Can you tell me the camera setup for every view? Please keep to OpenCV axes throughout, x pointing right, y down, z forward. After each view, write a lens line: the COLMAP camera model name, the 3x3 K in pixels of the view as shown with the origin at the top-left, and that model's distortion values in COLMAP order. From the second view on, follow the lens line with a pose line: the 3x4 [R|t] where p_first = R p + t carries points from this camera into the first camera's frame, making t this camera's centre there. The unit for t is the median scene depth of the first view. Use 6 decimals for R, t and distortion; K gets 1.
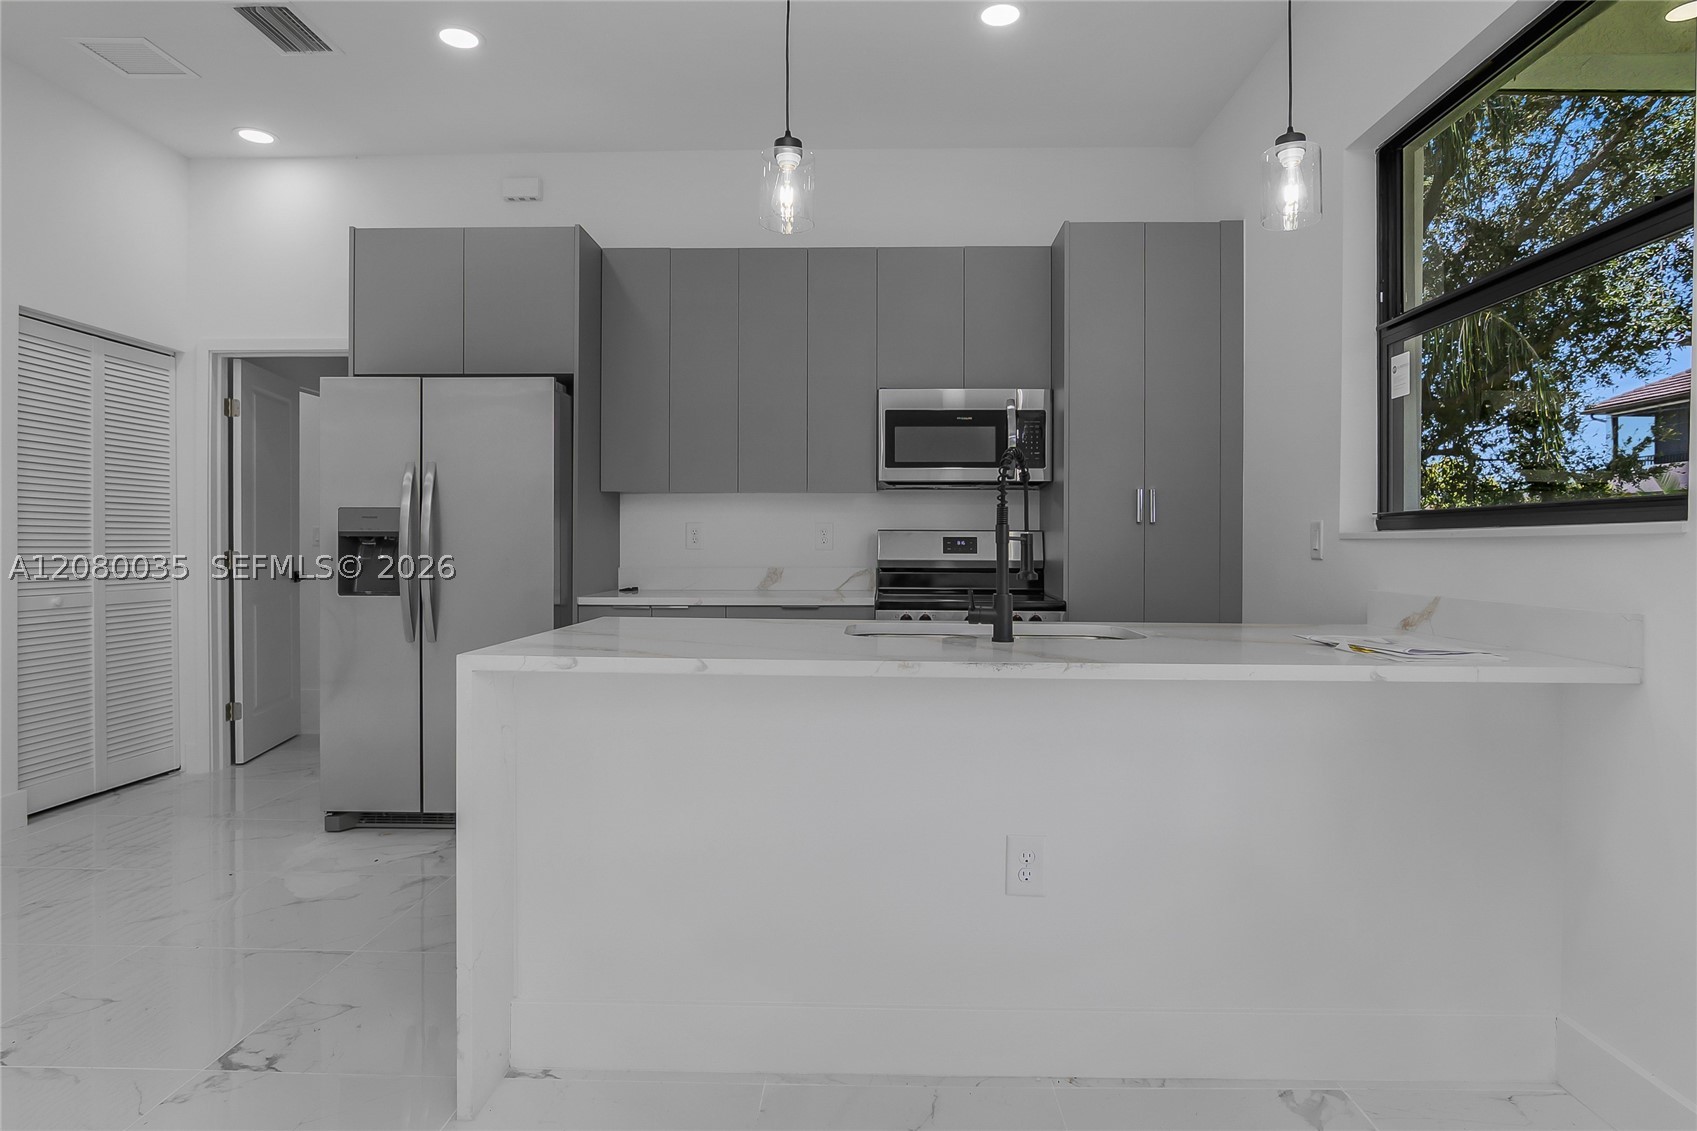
lens RADIAL K [[944.0, 0, 855.5], [0, 944.0, 555.8], [0, 0, 1]] dist [-0.009834, 0.000023]
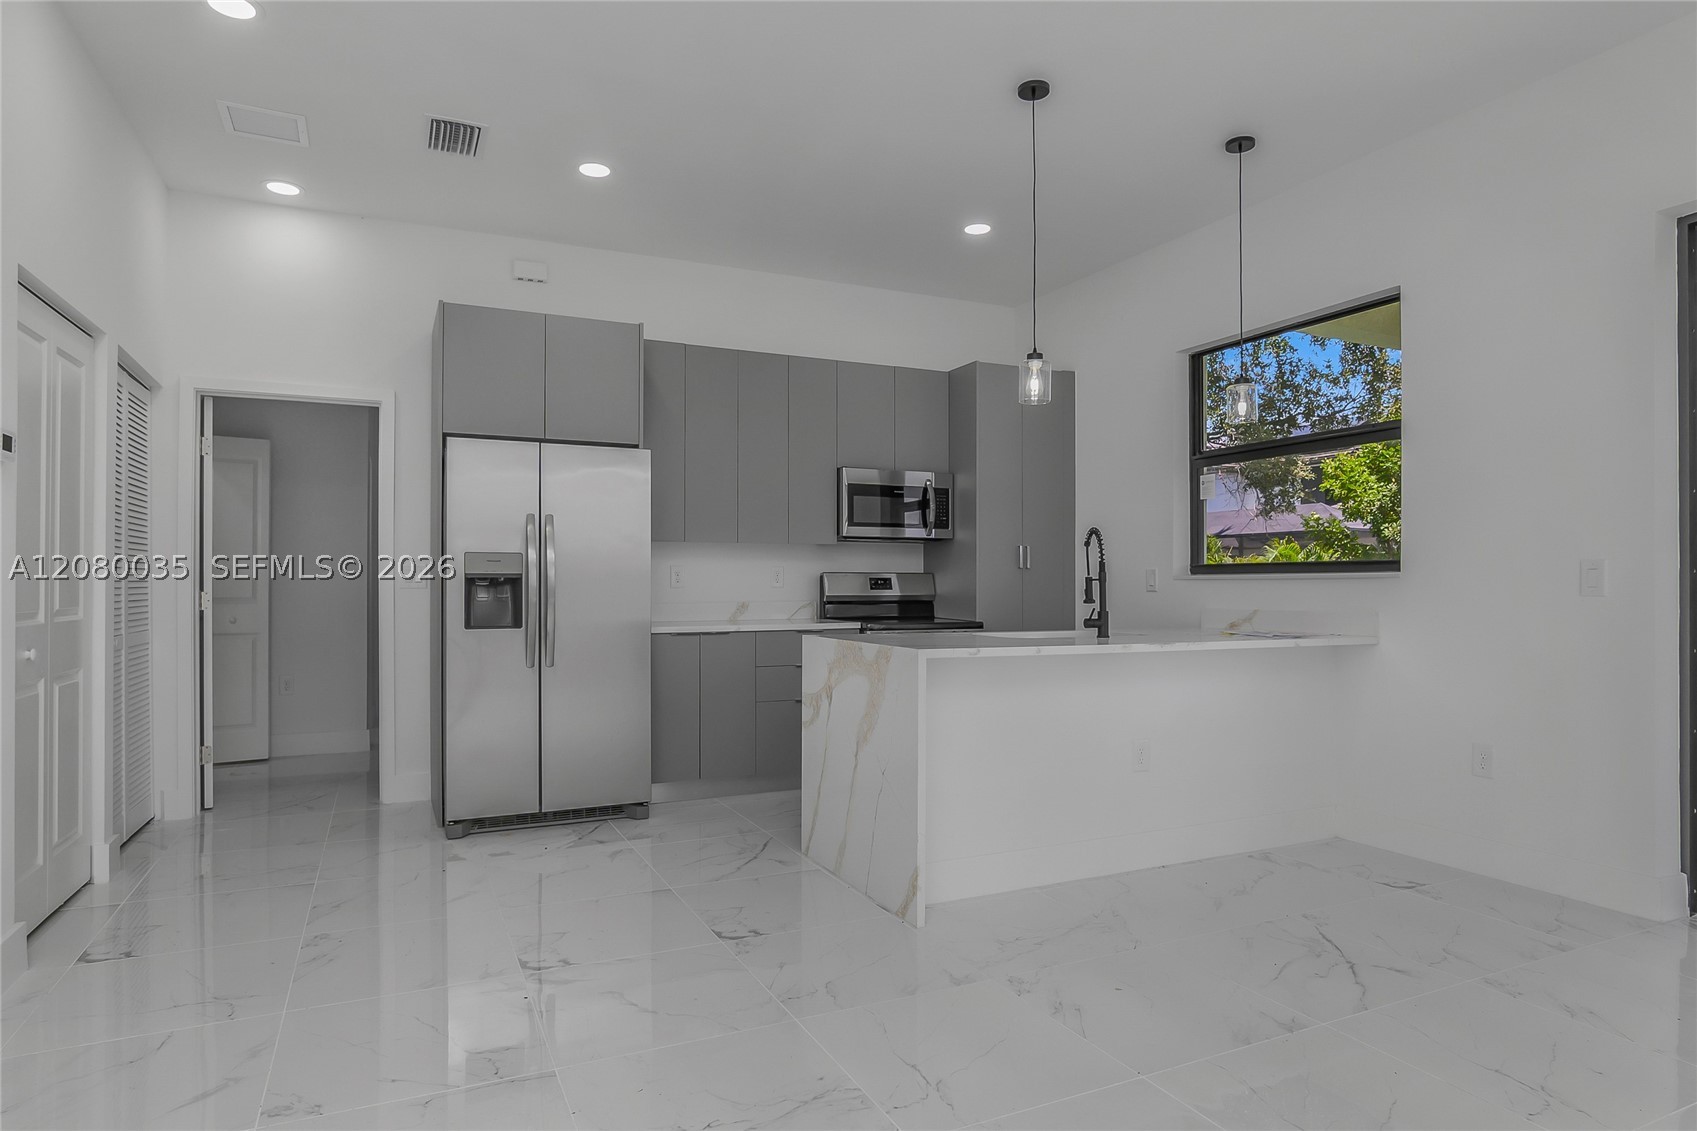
lens RADIAL K [[953.0, 0, 839.9], [0, 953.0, 582.5], [0, 0, 1]] dist [-0.011778, -0.000448]
pose [[0.895507, -0.001631, 0.445045, -0.595604], [0.007169, 0.999916, -0.010761, 0.000987], [-0.444990, 0.012827, 0.895444, -0.212136]]
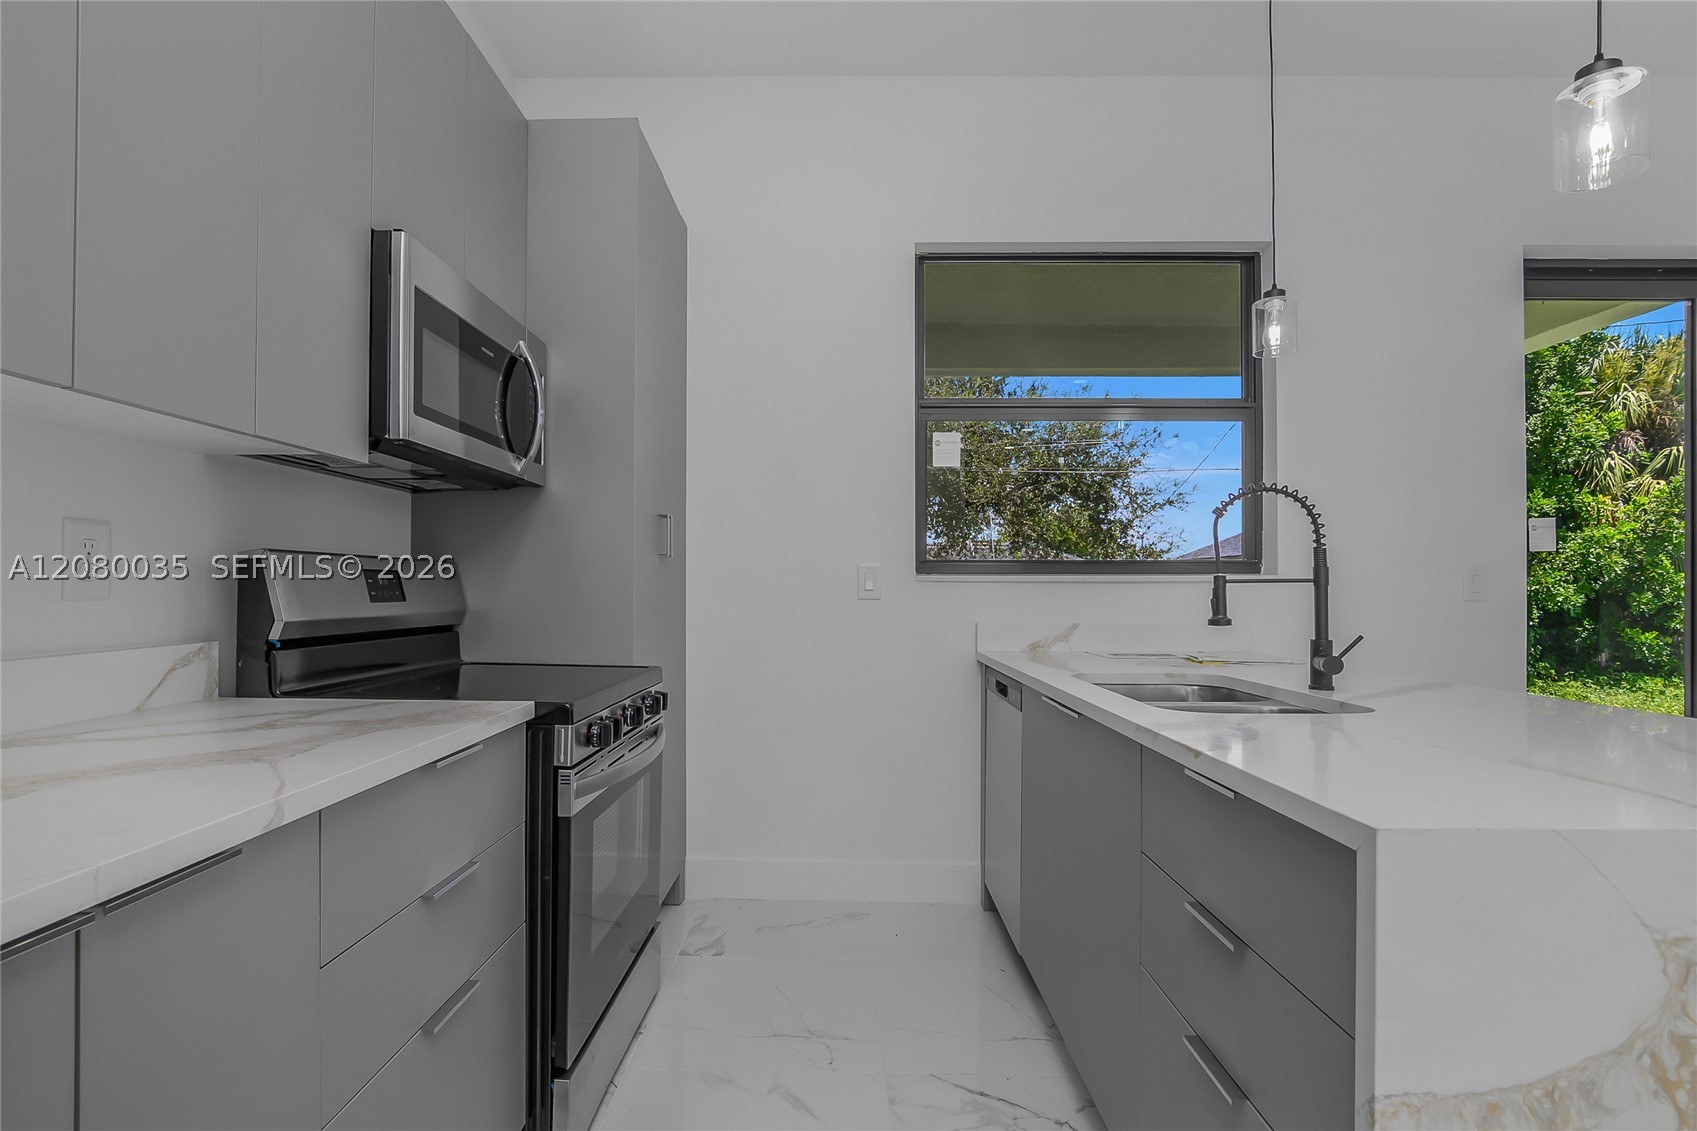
lens RADIAL K [[832.8, 0, 826.1], [0, 832.8, 580.3], [0, 0, 1]] dist [0.000999, -0.000033]
pose [[-0.012003, 0.005254, 0.999914, -0.374351], [0.006200, 0.999967, -0.005180, -0.011036], [-0.999909, 0.006137, -0.012036, 0.829804]]
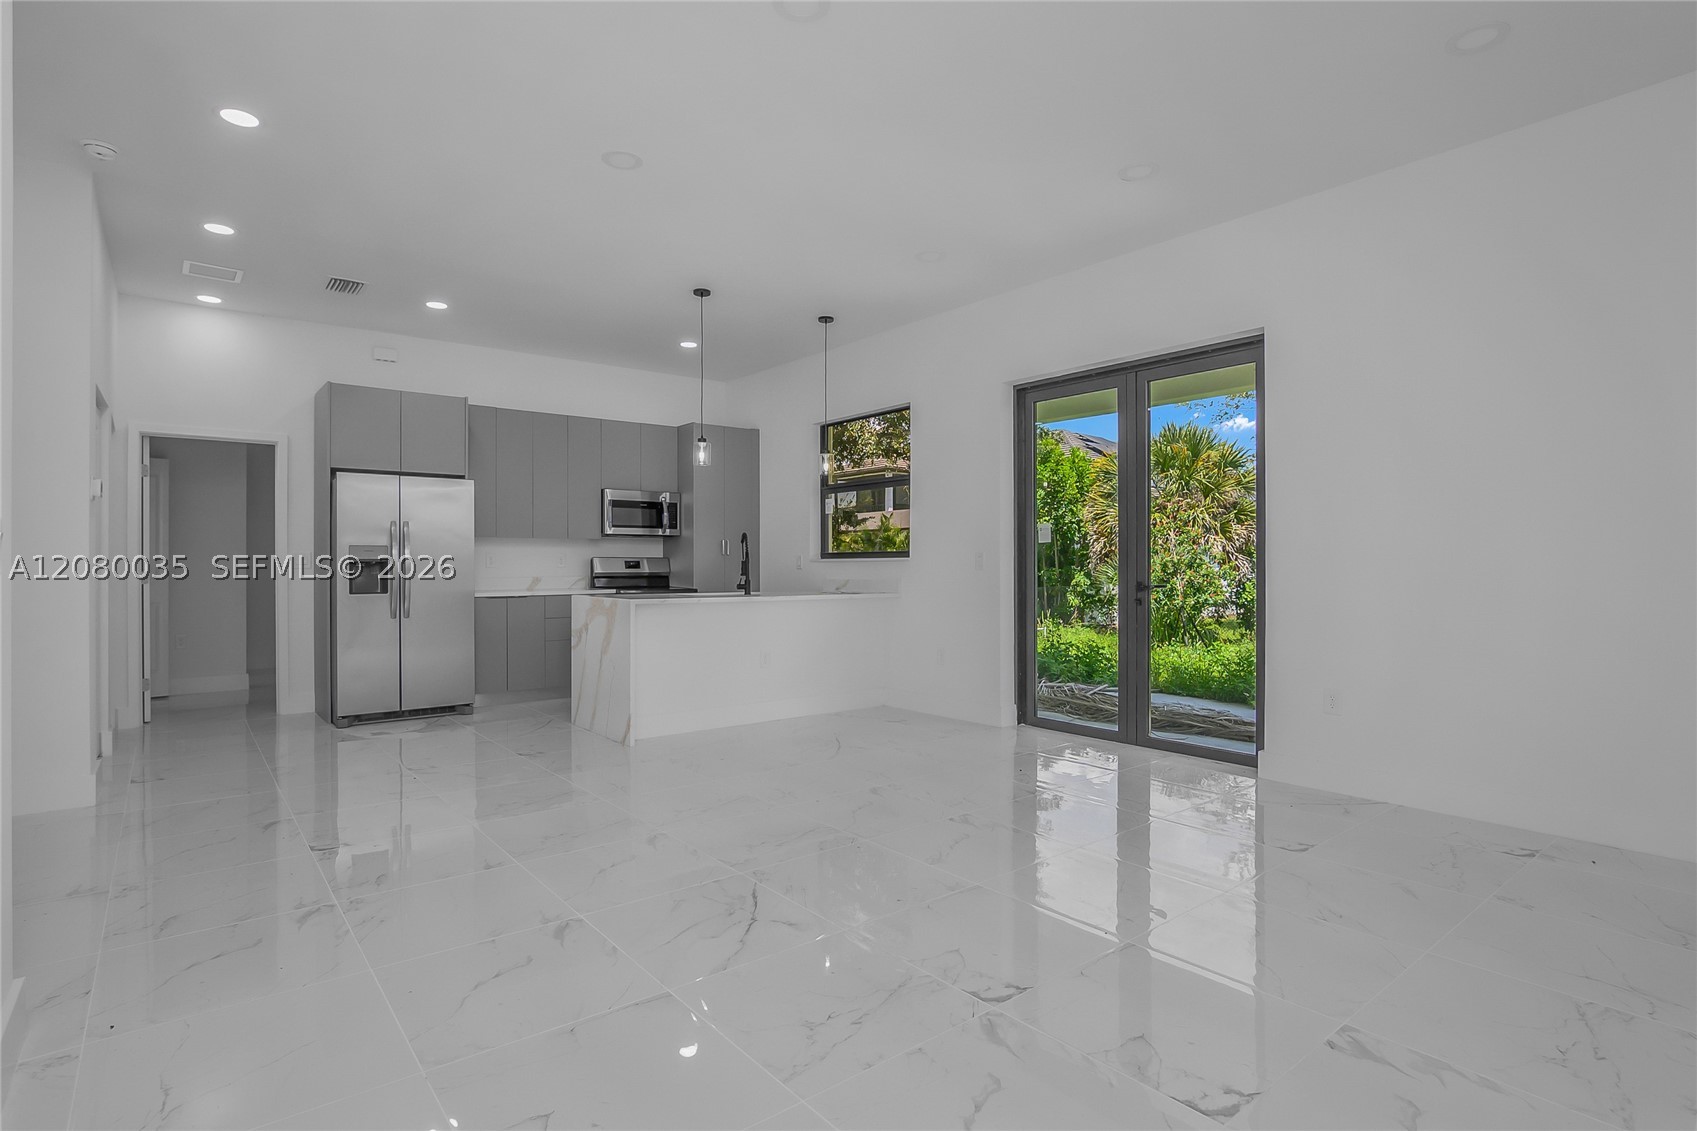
lens RADIAL K [[839.2, 0, 839.4], [0, 839.2, 567.8], [0, 0, 1]] dist [-0.023800, -0.000160]
pose [[0.767294, -0.006470, 0.641263, -0.772979], [0.010605, 0.999940, -0.002601, 0.005297], [-0.641208, 0.008796, 0.767316, -0.742661]]
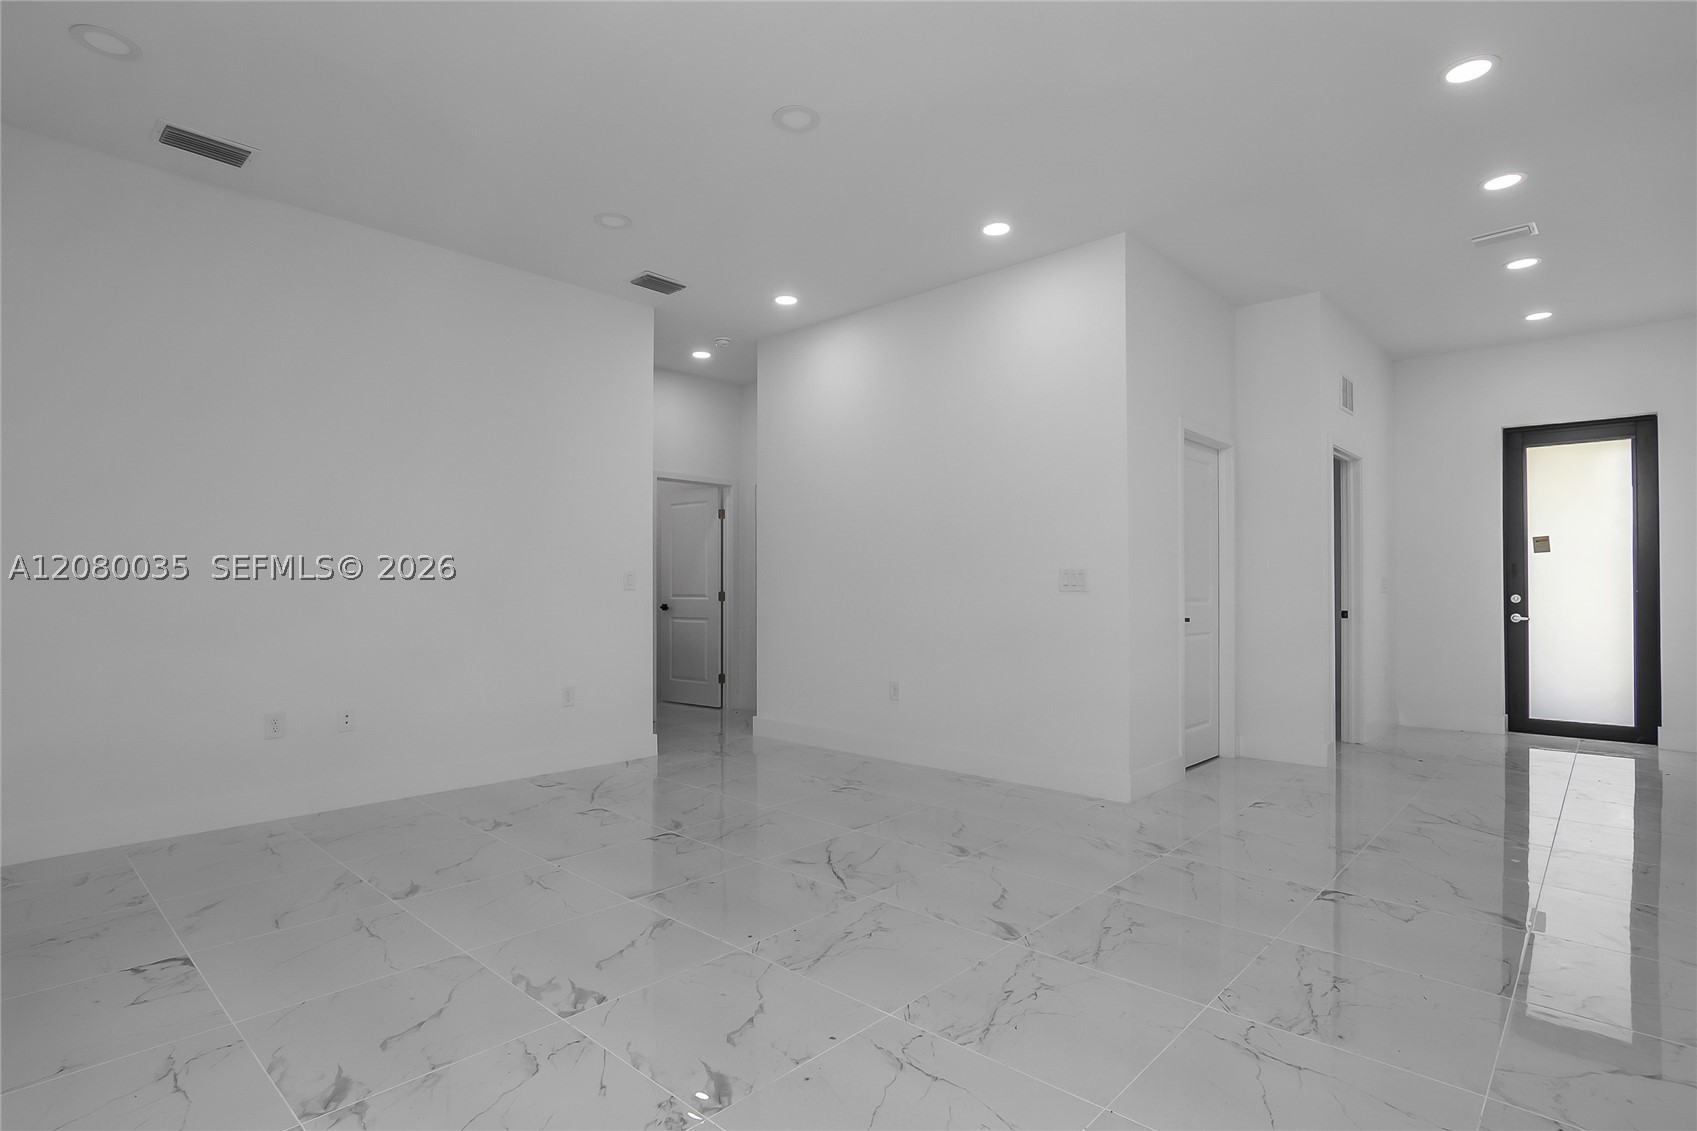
lens RADIAL K [[839.2, 0, 839.4], [0, 839.2, 567.8], [0, 0, 1]] dist [-0.023800, -0.000160]
pose [[-0.665863, -0.022886, -0.745723, 0.227567], [-0.012213, 0.999730, -0.019776, -0.003231], [0.745974, -0.004060, -0.665963, 0.381011]]
